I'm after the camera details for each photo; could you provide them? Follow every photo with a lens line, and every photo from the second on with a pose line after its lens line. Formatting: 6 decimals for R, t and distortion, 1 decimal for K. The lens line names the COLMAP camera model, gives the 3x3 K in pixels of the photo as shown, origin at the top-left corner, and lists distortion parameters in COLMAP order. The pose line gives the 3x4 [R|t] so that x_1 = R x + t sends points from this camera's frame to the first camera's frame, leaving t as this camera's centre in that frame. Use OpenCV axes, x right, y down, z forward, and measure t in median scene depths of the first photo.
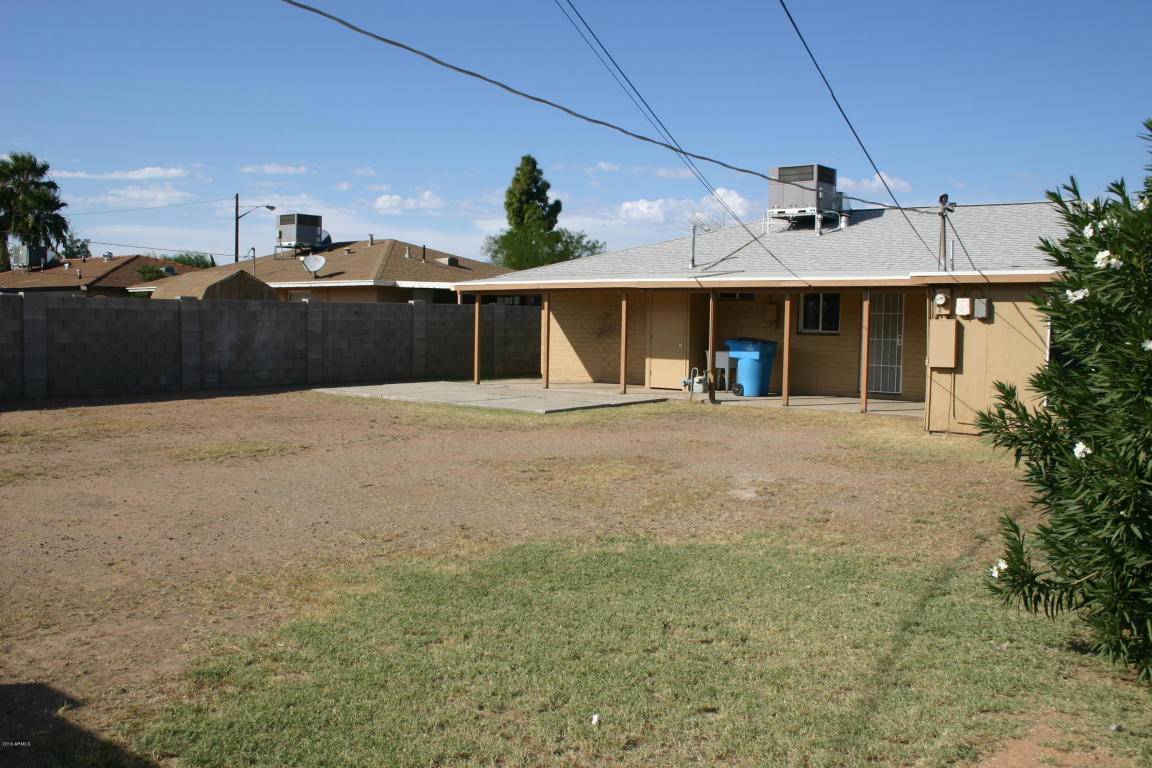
lens RADIAL K [[1060.1, 0, 576.9], [0, 1060.1, 383.0], [0, 0, 1]] dist [-0.071762, 0.000000]
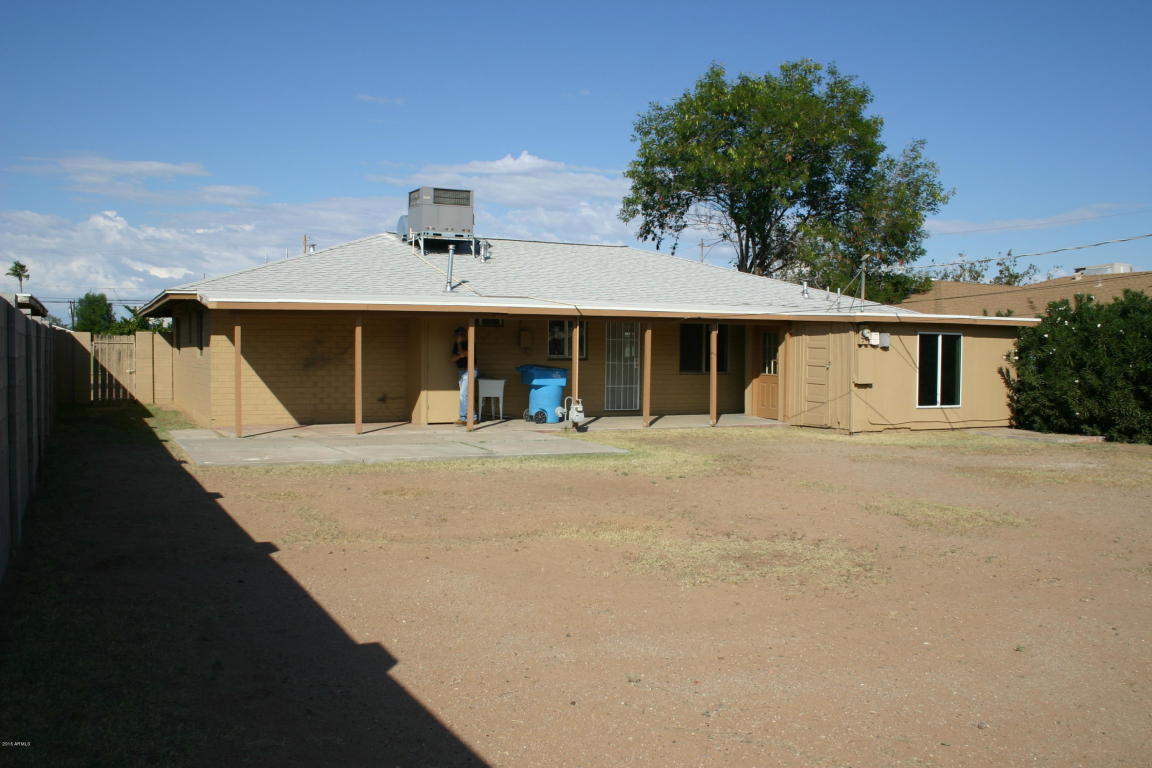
lens RADIAL K [[1060.1, 0, 575.3], [0, 1060.1, 386.6], [0, 0, 1]] dist [-0.071762, 0.000000]
pose [[0.433107, -0.042111, 0.900358, -0.677359], [0.051987, 0.998412, 0.021689, -0.039651], [-0.899842, 0.037414, 0.434608, 0.502367]]
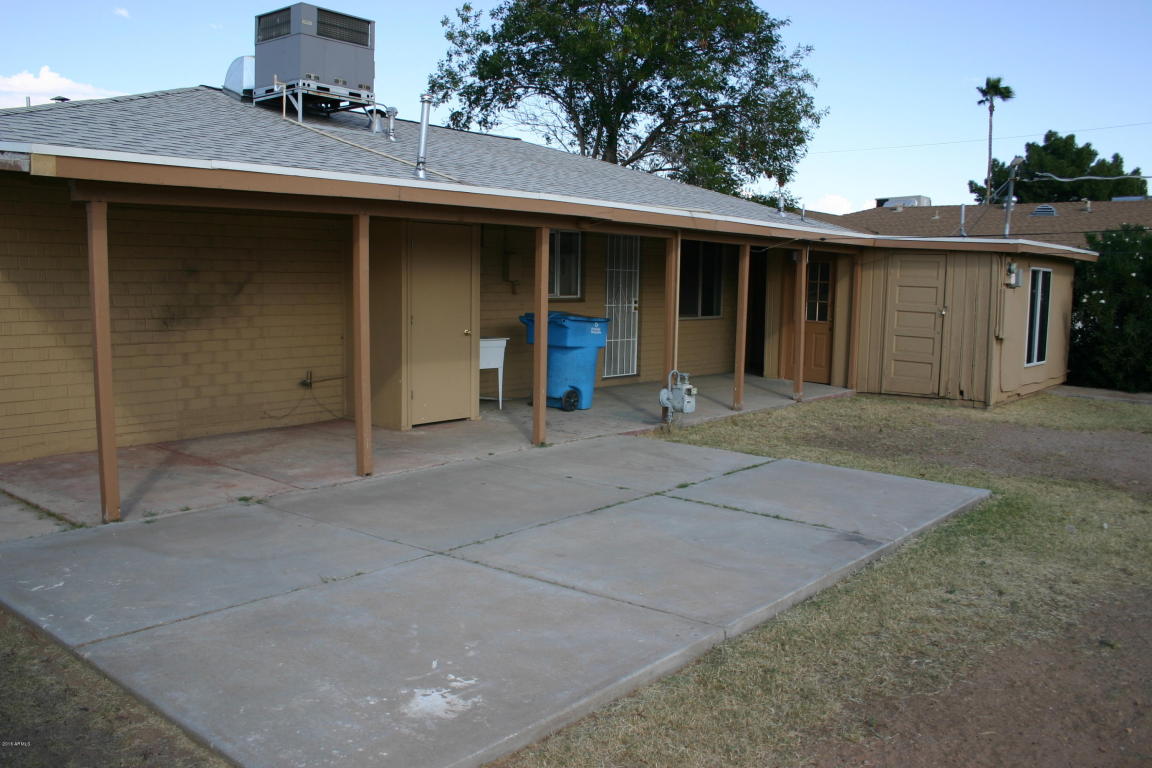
lens RADIAL K [[967.5, 0, 574.9], [0, 967.5, 384.7], [0, 0, 1]] dist [-0.136804, 0.122163]
pose [[0.036056, -0.122602, 0.991801, -0.354082], [0.044364, 0.991664, 0.120972, -0.063350], [-0.998365, 0.039638, 0.041195, 0.910115]]
